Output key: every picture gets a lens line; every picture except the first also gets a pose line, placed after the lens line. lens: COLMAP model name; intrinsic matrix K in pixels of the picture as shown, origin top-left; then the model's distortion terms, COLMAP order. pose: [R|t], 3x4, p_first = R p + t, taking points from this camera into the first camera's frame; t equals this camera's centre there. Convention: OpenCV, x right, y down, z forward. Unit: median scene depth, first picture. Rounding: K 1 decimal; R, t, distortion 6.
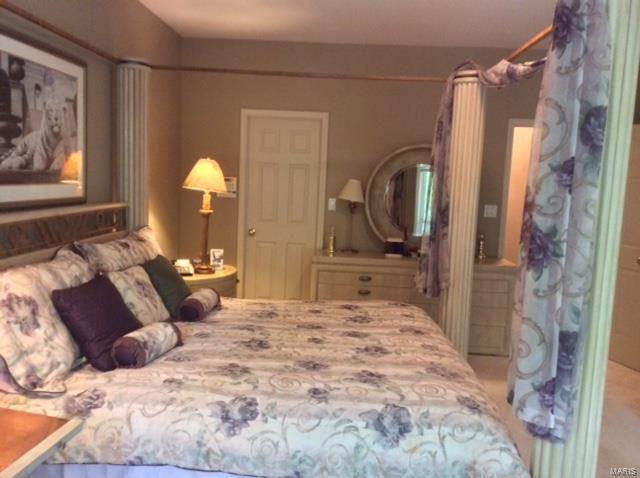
lens RADIAL K [[578.1, 0, 321.2], [0, 578.1, 236.4], [0, 0, 1]] dist [0.102650, -0.162416]
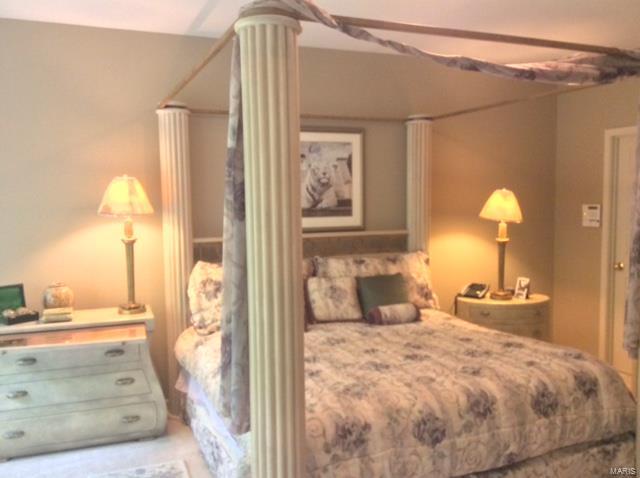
lens RADIAL K [[578.1, 0, 322.7], [0, 578.1, 243.3], [0, 0, 1]] dist [0.102650, -0.162416]
pose [[0.429557, 0.027036, -0.902635, 0.952319], [-0.064298, 0.997930, -0.000709, -0.023680], [0.900748, 0.058342, 0.430406, 0.400189]]
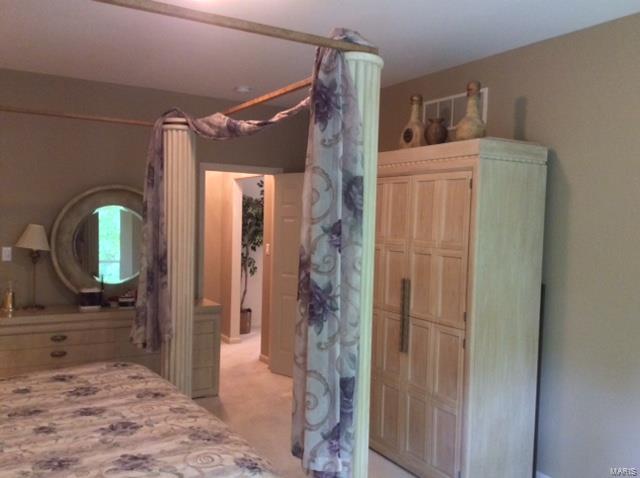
lens RADIAL K [[578.1, 0, 323.7], [0, 578.1, 236.4], [0, 0, 1]] dist [0.102650, -0.162416]
pose [[0.832349, -0.035450, 0.553117, -0.128870], [0.064437, 0.997375, -0.033043, -0.042459], [-0.550493, 0.063144, 0.832448, 0.060034]]
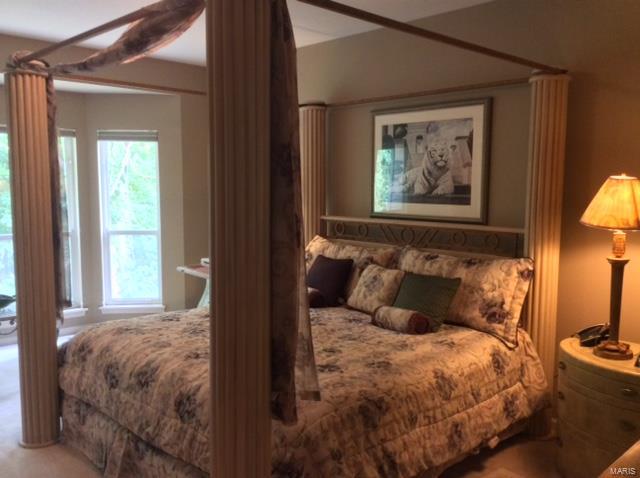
lens RADIAL K [[578.1, 0, 325.4], [0, 578.1, 234.8], [0, 0, 1]] dist [0.102650, -0.162416]
pose [[-0.679691, 0.022012, -0.733168, 0.748056], [-0.110433, 0.985085, 0.131954, -0.181909], [0.725137, 0.170654, -0.667123, 1.850362]]
